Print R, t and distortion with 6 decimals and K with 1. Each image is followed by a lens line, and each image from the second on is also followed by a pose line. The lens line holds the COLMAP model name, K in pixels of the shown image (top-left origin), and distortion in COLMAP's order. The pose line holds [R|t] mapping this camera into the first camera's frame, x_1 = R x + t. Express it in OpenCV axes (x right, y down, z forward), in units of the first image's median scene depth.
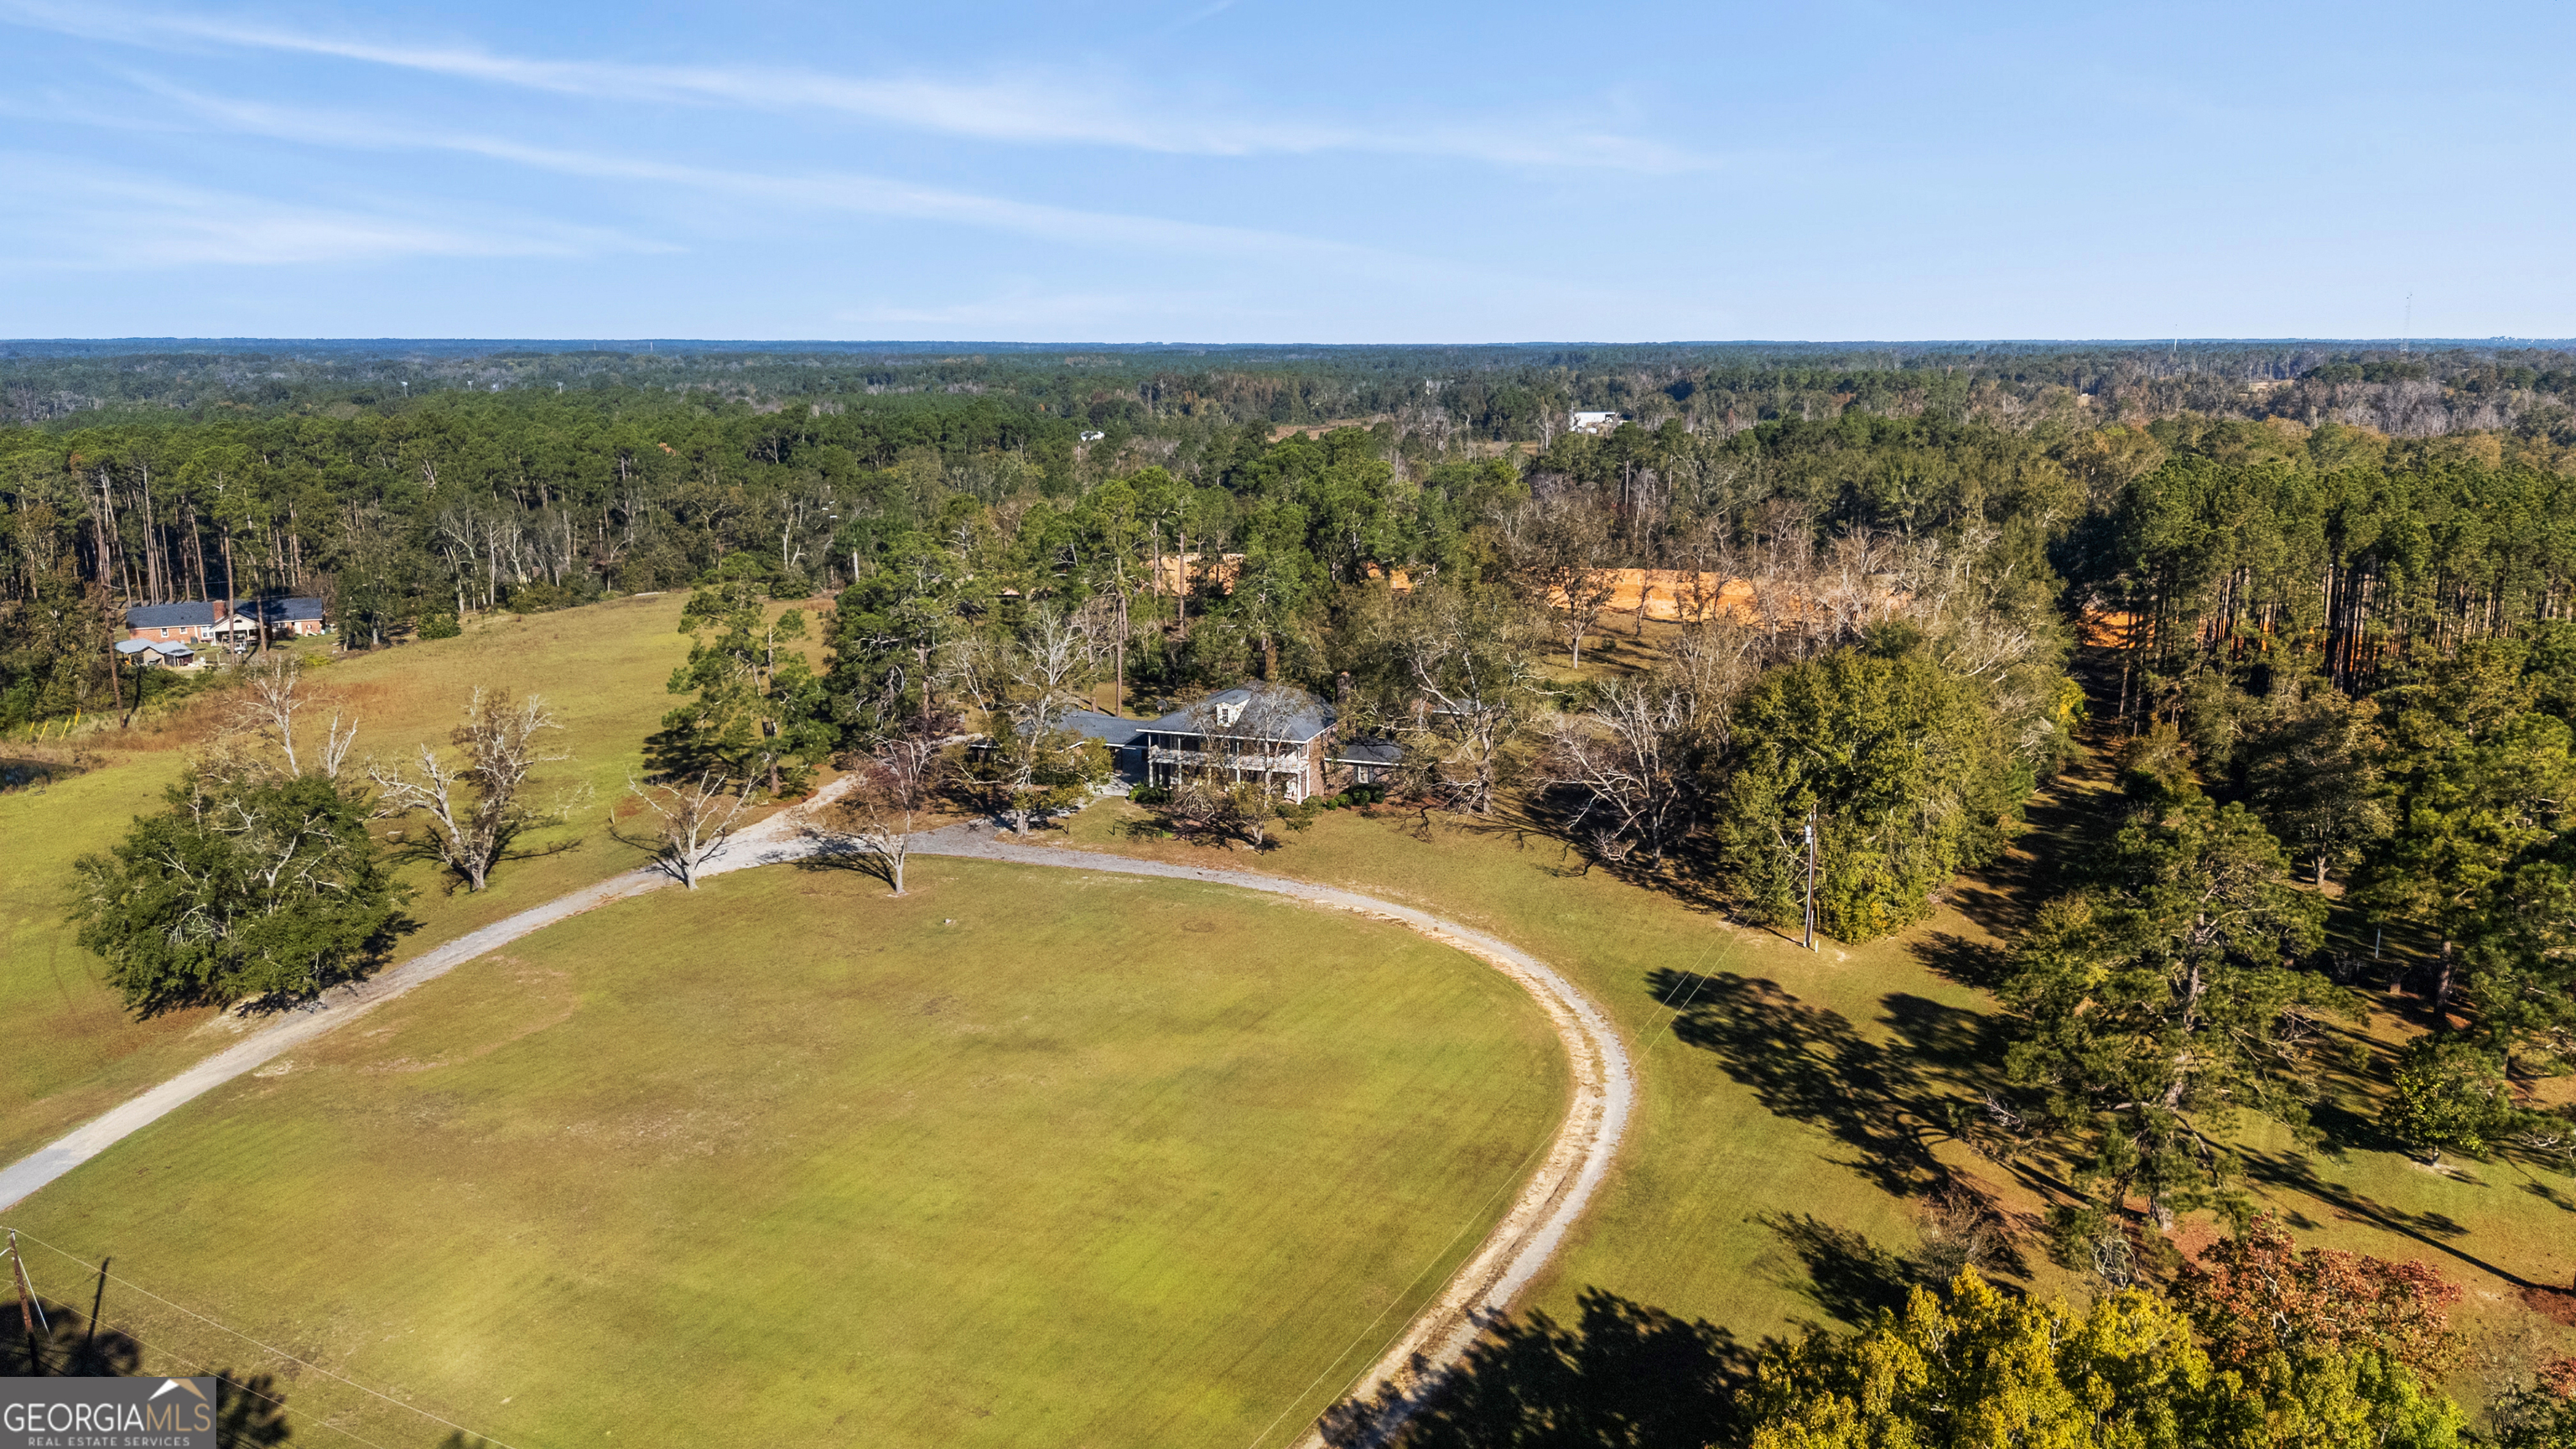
lens RADIAL K [[1899.8, 0, 1288.0], [0, 1899.8, 744.2], [0, 0, 1]] dist [0.057557, -0.047964]
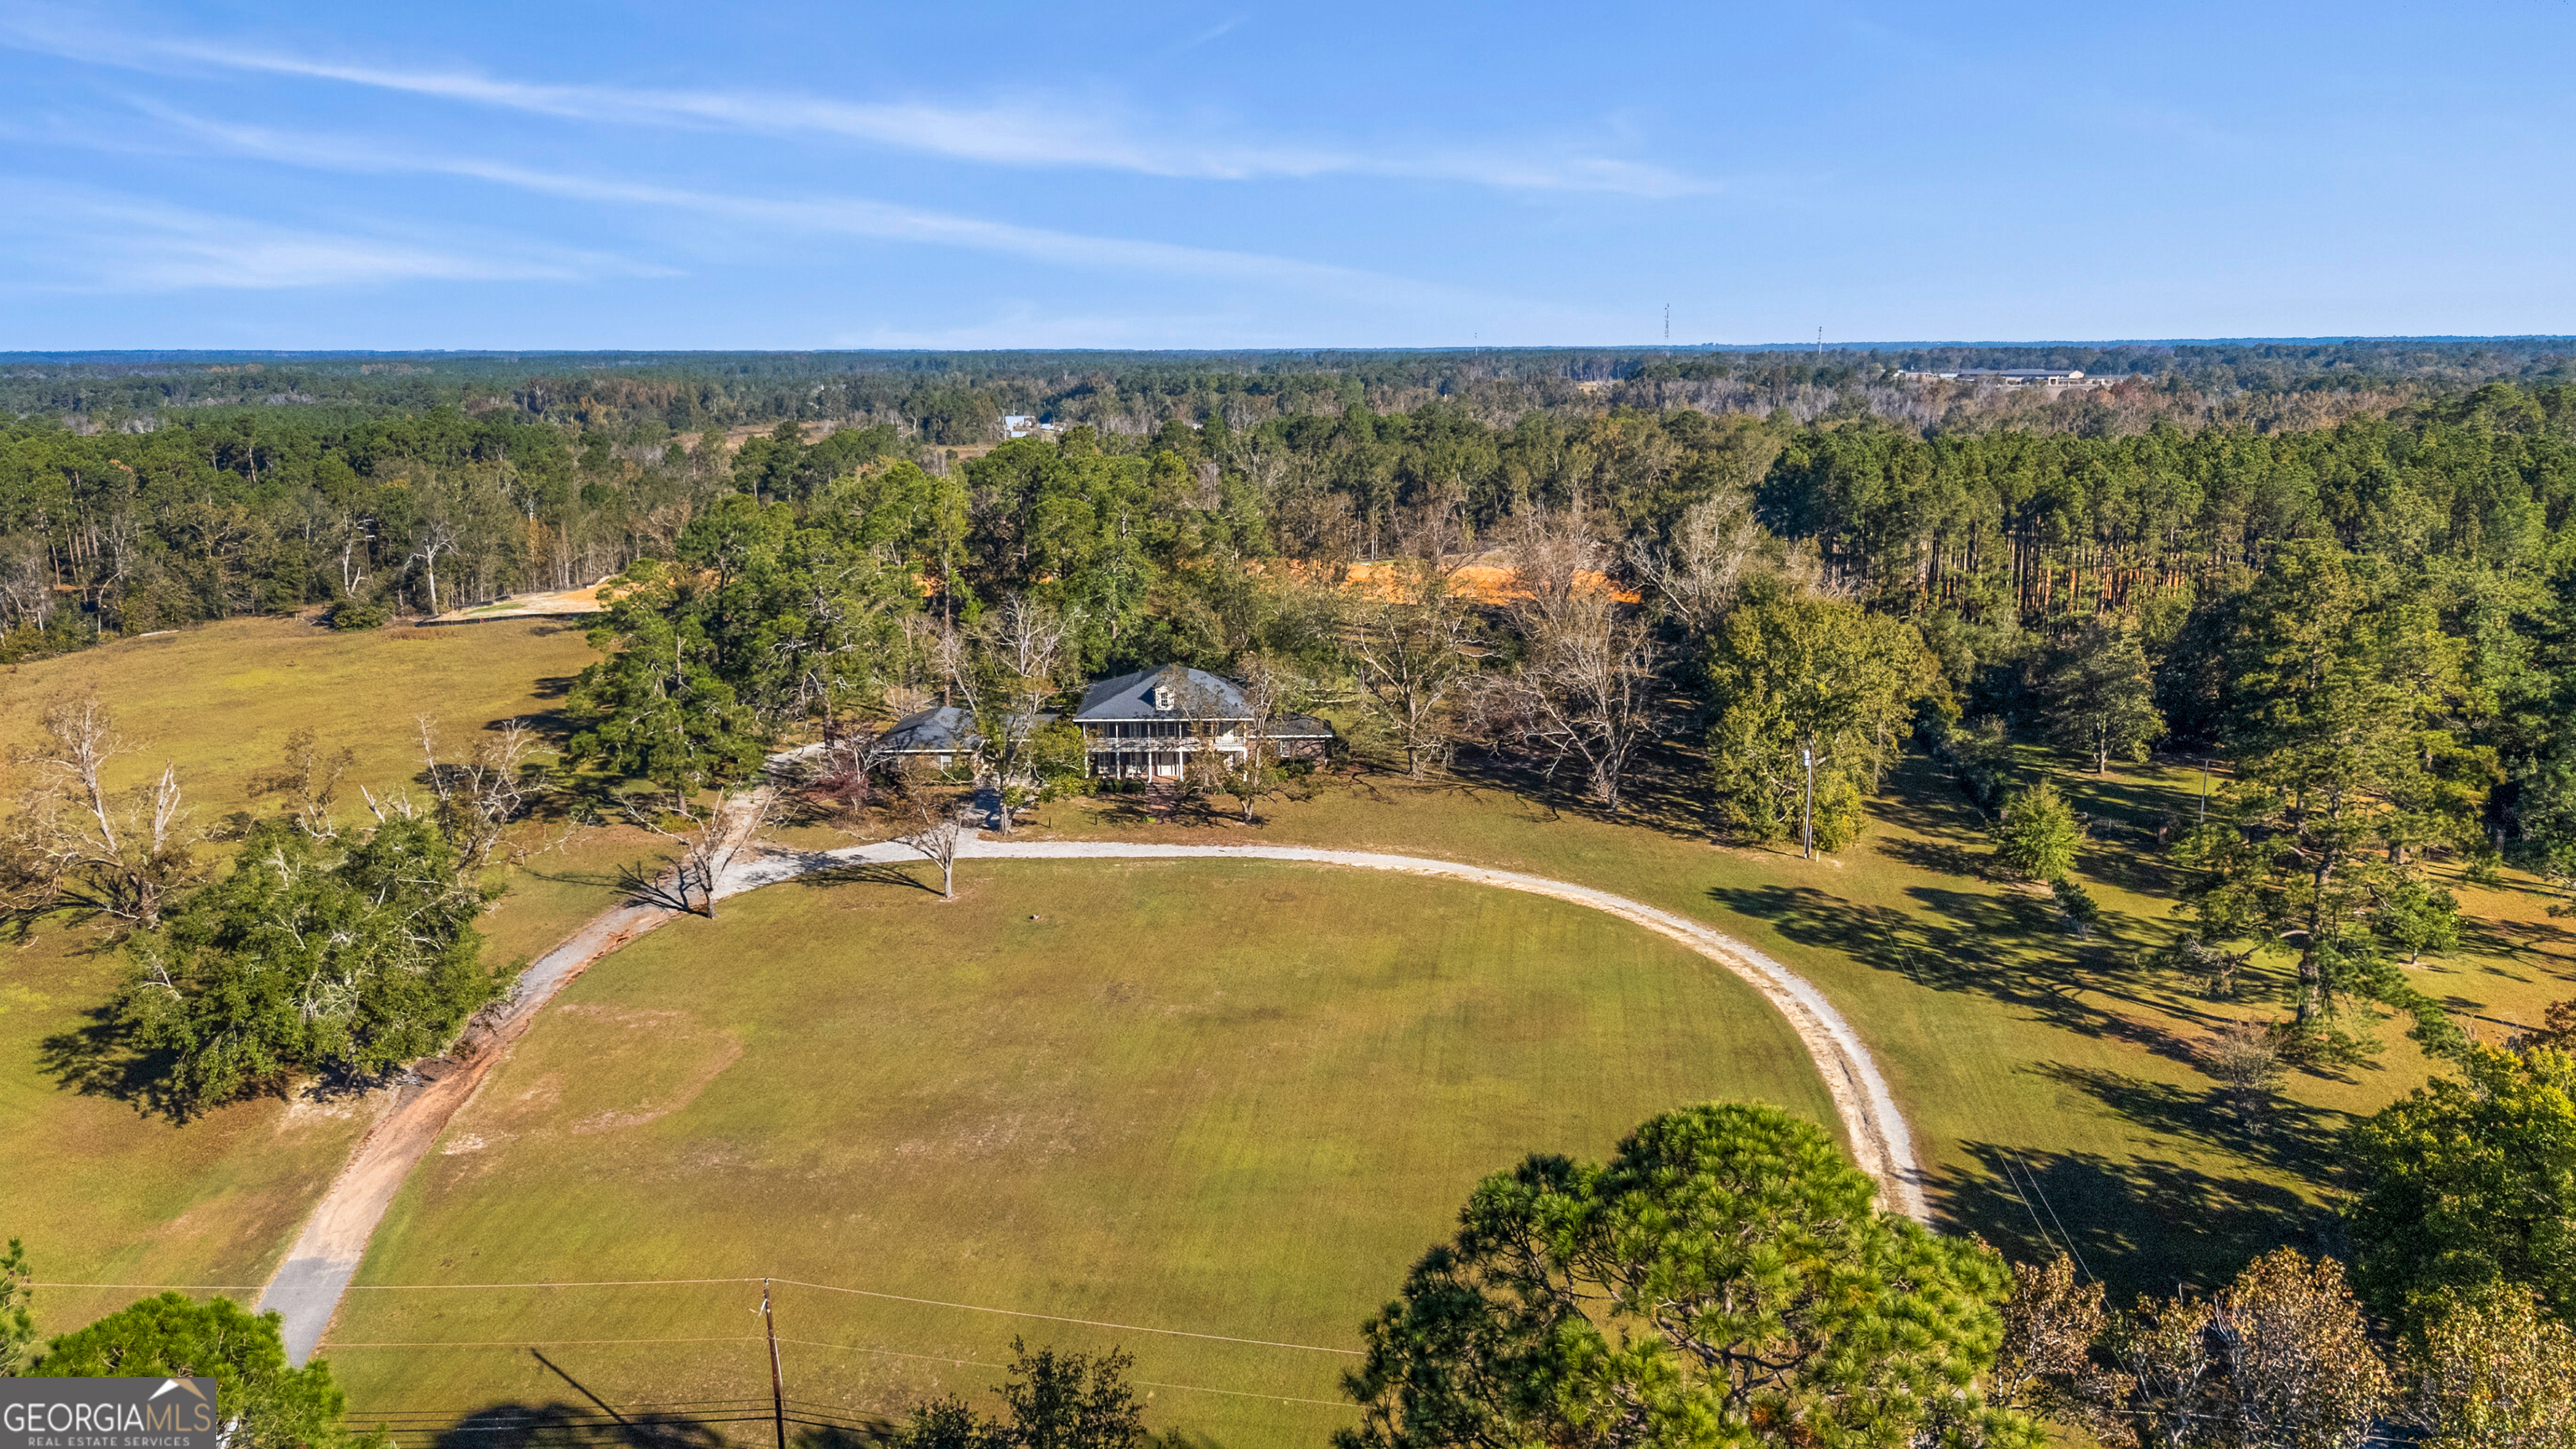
lens RADIAL K [[1899.8, 0, 1288.0], [0, 1899.8, 744.2], [0, 0, 1]] dist [0.057557, -0.047964]
pose [[0.941117, -0.075481, 0.329547, -0.356507], [0.076735, 0.997009, 0.009219, 0.004912], [-0.329257, 0.016612, 0.944094, 0.032997]]
